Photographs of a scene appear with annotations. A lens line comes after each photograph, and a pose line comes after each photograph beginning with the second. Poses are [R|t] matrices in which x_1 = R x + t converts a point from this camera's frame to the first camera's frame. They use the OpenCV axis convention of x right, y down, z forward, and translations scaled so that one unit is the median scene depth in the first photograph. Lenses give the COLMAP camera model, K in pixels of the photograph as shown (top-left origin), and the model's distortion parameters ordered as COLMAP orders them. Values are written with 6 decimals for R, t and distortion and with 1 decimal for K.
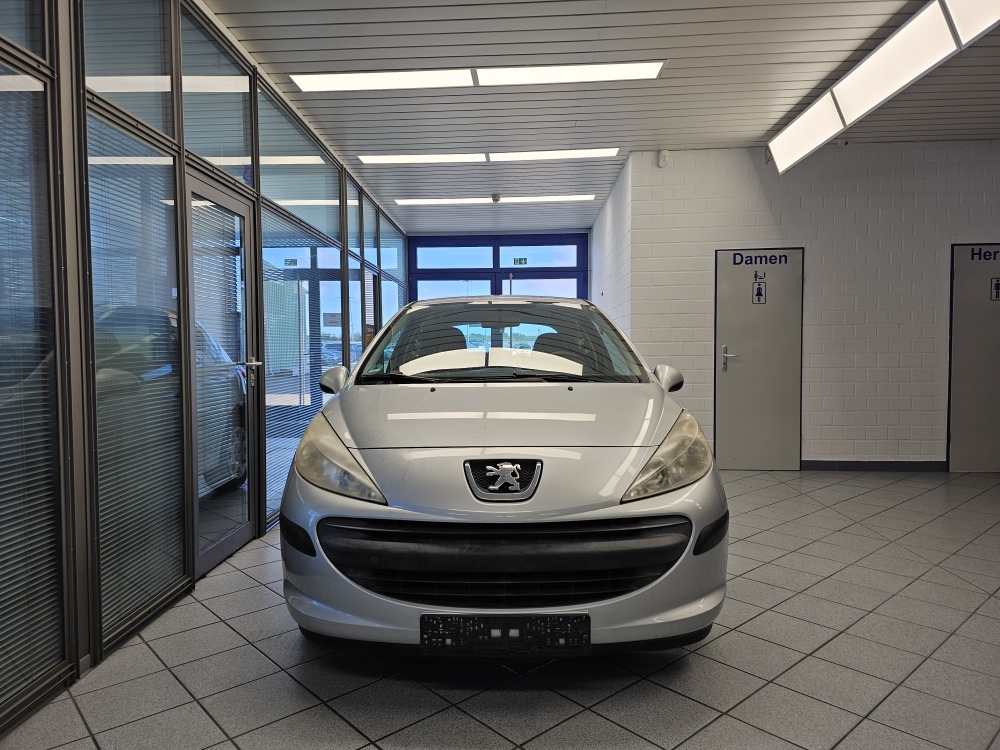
lens RADIAL K [[679.3, 0, 492.7], [0, 679.3, 381.2], [0, 0, 1]] dist [0.073962, -0.061649]
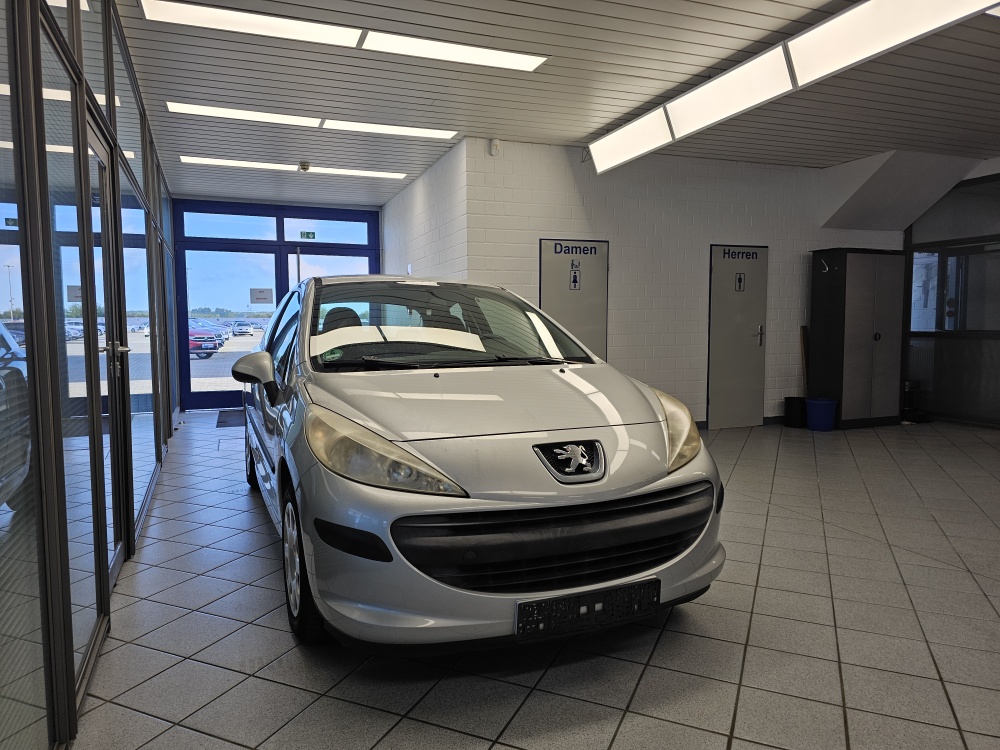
lens RADIAL K [[679.3, 0, 501.2], [0, 679.3, 380.3], [0, 0, 1]] dist [0.073962, -0.061649]
pose [[0.911211, -0.030924, 0.410777, -0.249830], [0.018915, 0.999268, 0.033267, -0.006735], [-0.411505, -0.022543, 0.911129, 0.057326]]
